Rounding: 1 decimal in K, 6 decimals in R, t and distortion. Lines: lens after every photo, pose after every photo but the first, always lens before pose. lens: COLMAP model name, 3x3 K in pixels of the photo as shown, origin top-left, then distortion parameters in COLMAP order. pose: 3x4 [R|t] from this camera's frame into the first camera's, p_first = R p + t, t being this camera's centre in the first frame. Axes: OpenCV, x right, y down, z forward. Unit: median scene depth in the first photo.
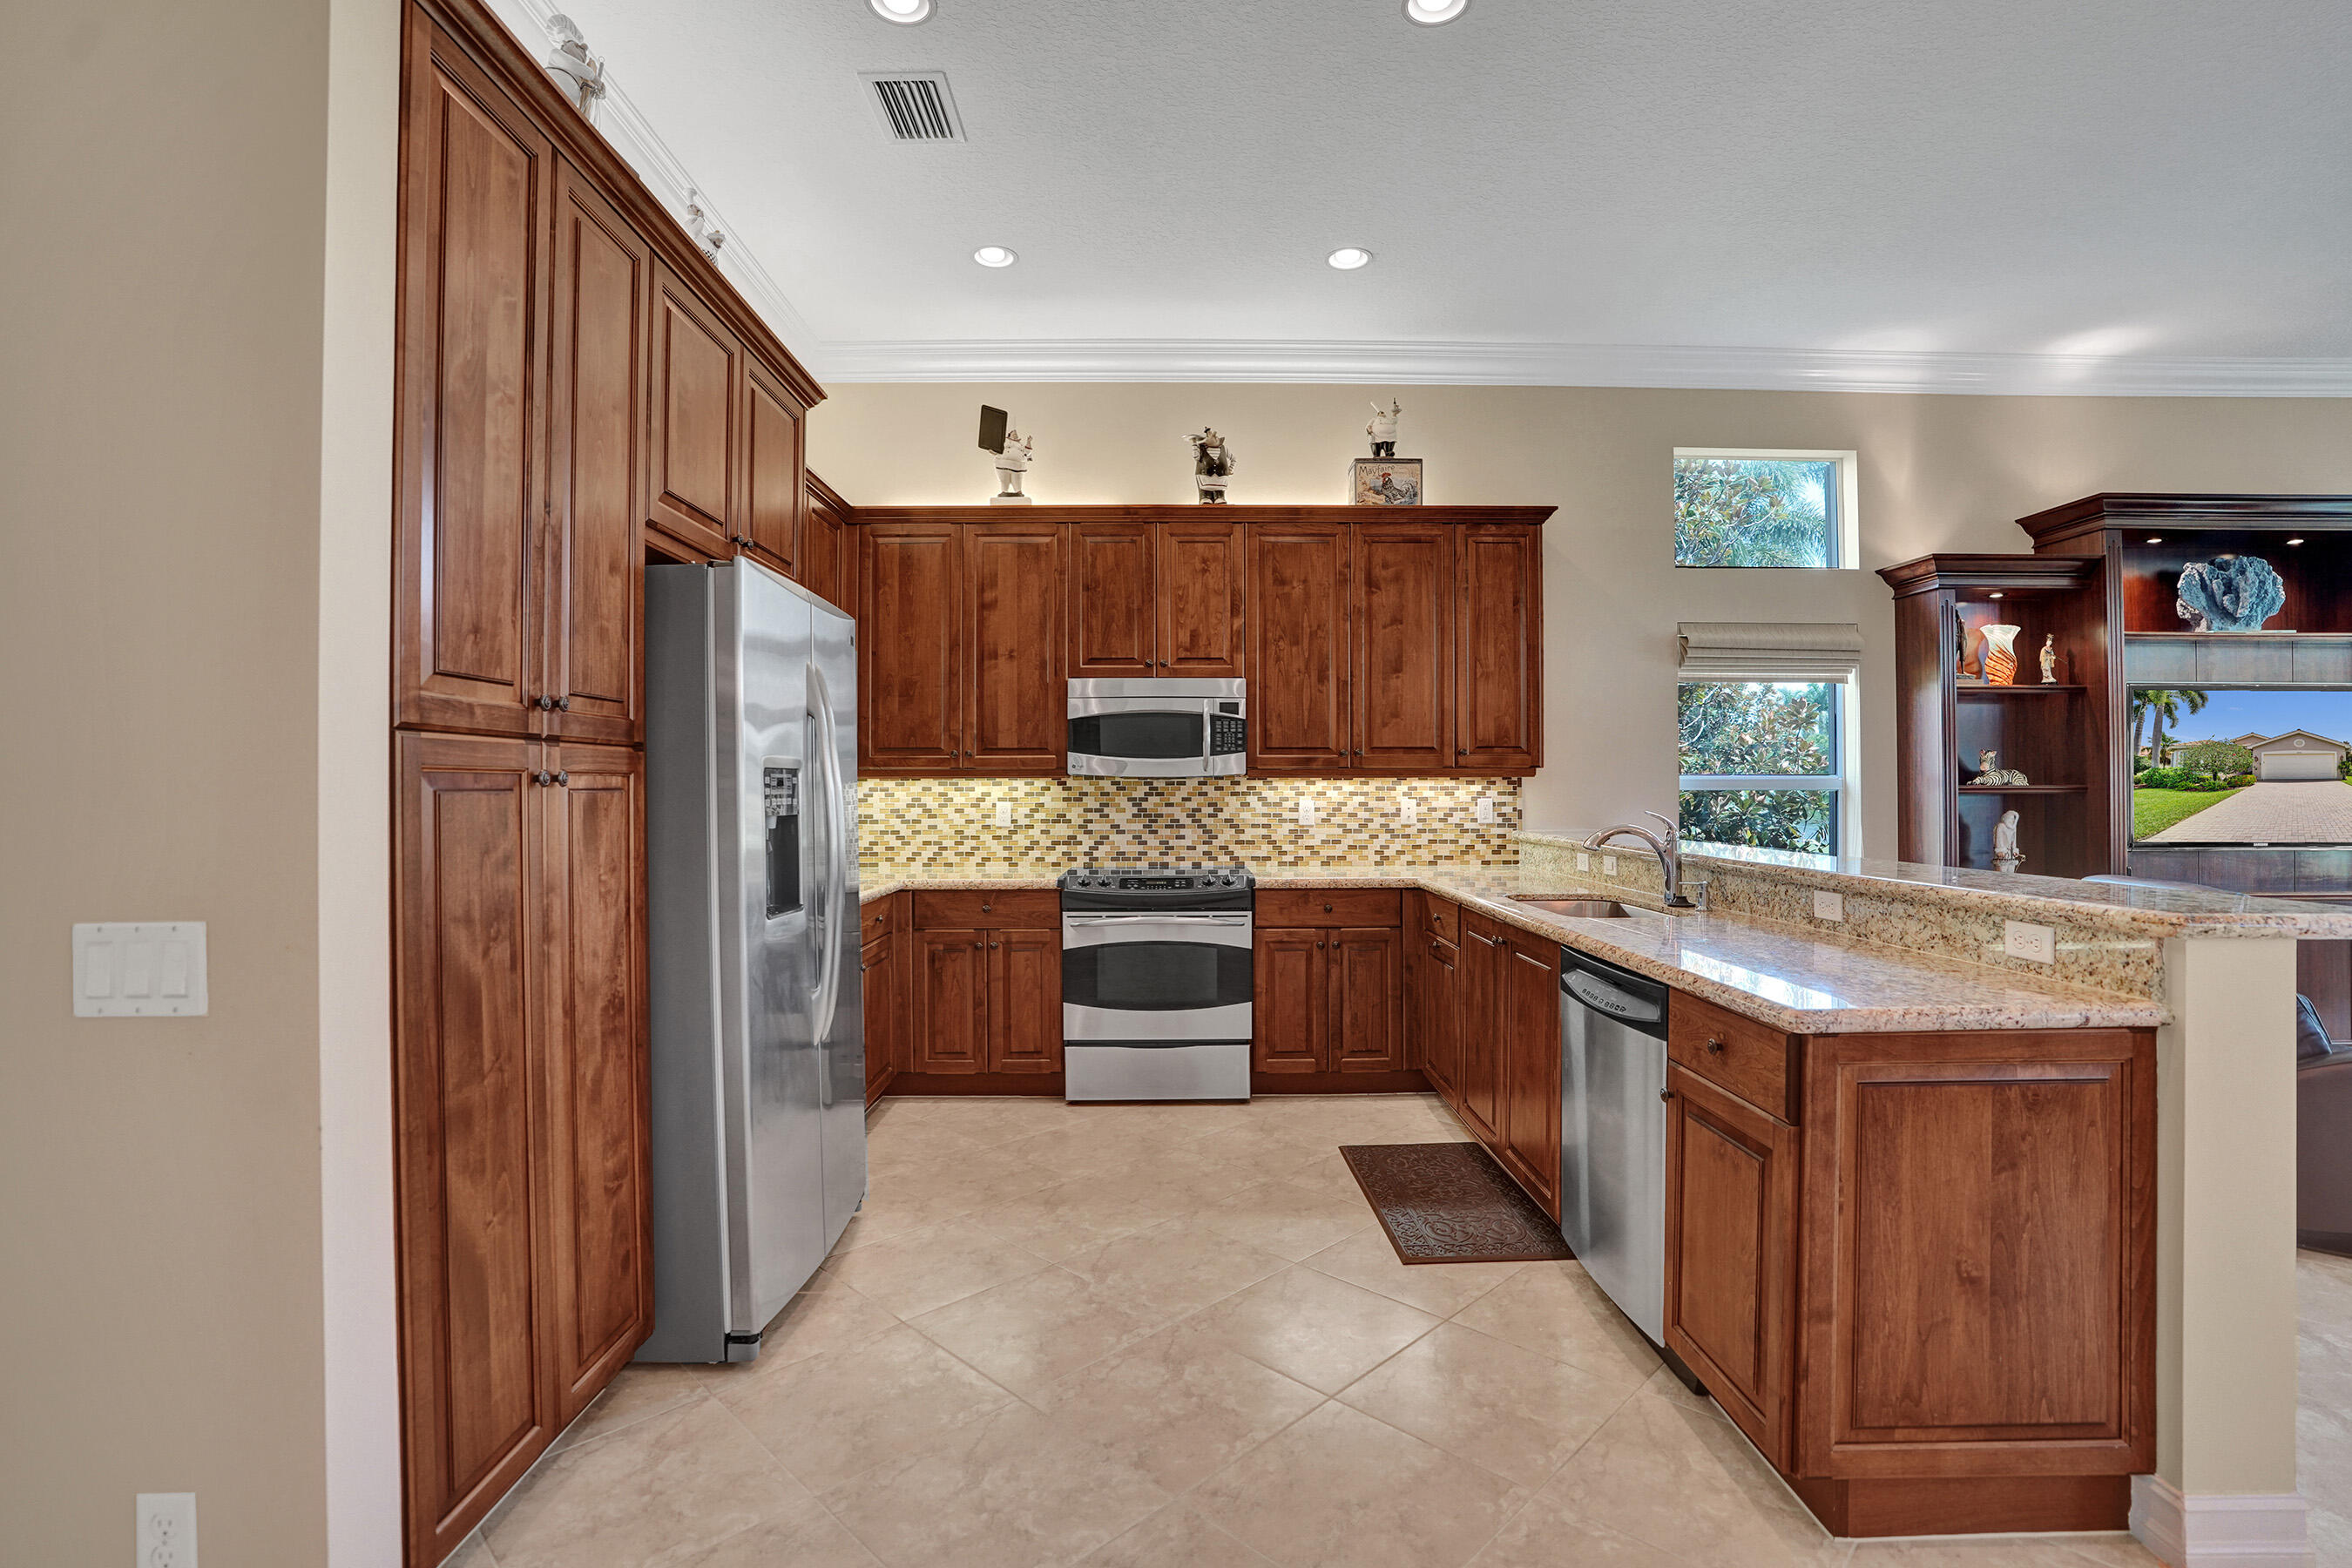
lens RADIAL K [[1092.9, 0, 1178.4], [0, 1092.9, 780.5], [0, 0, 1]] dist [-0.069436, 0.025695]
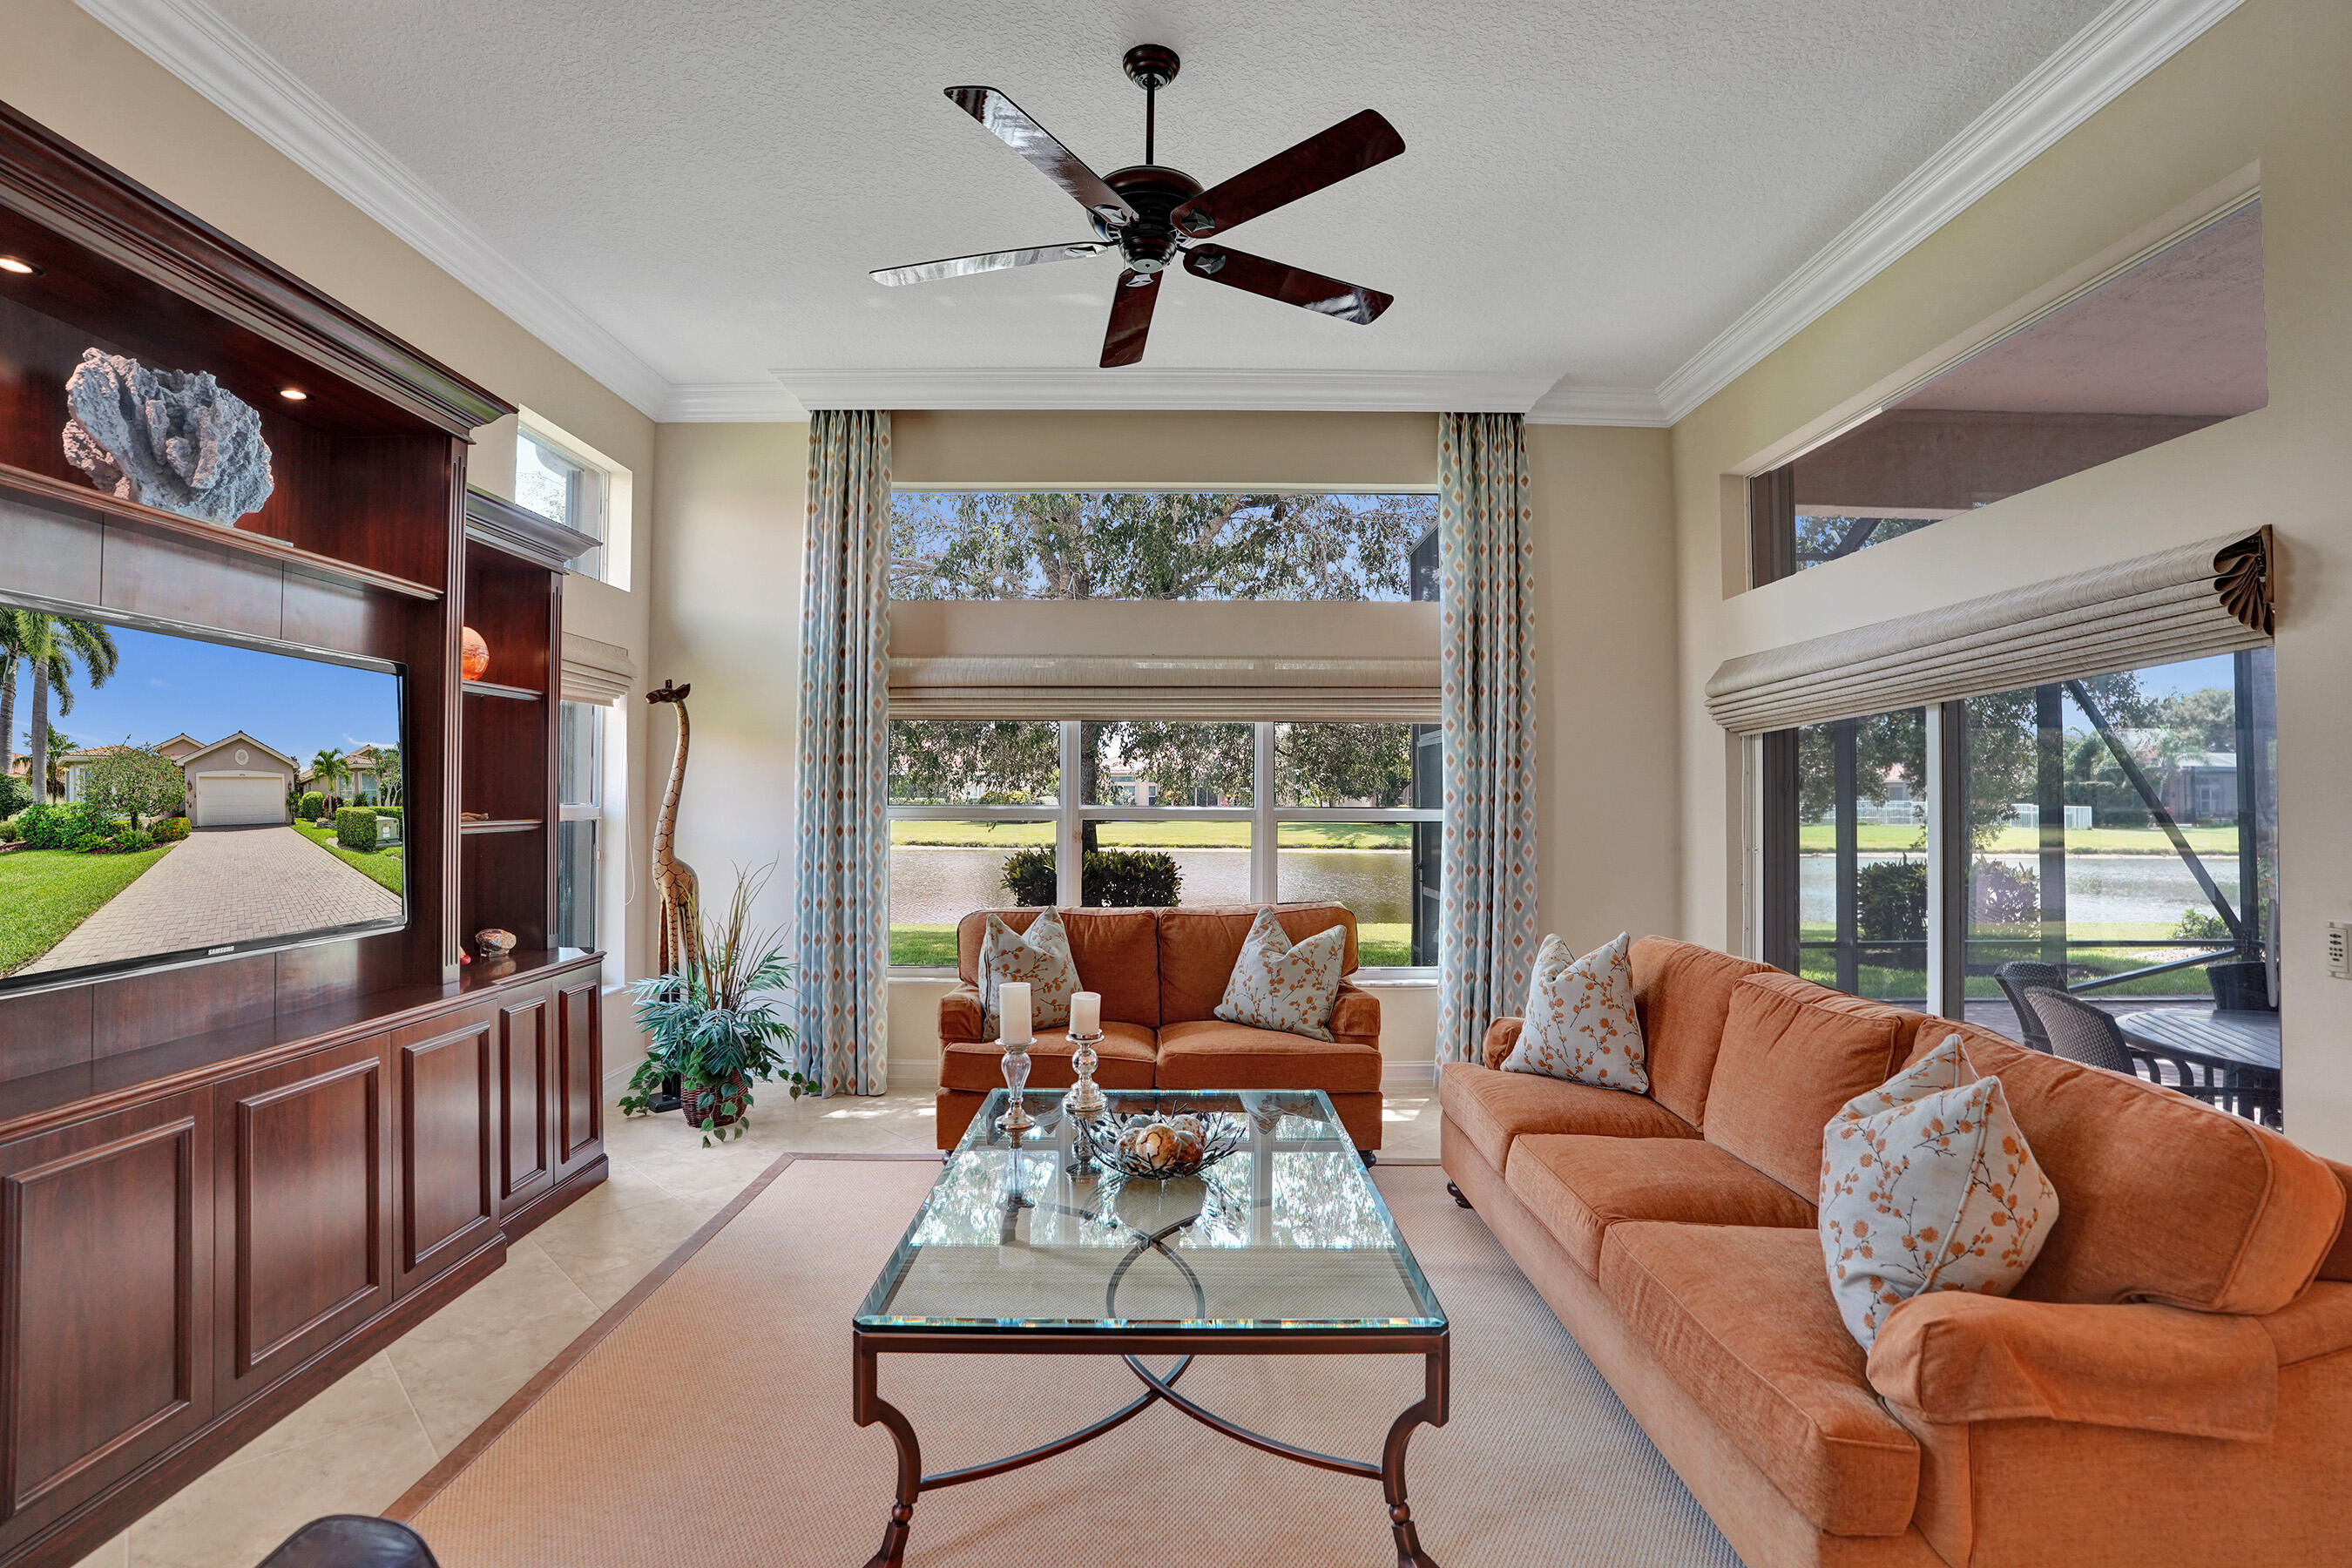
lens RADIAL K [[1092.9, 0, 1178.4], [0, 1092.9, 780.5], [0, 0, 1]] dist [-0.069436, 0.025695]
pose [[-0.000513, 0.018629, 0.999826, 0.541566], [-0.007073, 0.999801, -0.018632, -0.017964], [-0.999975, -0.007081, -0.000381, 0.553197]]
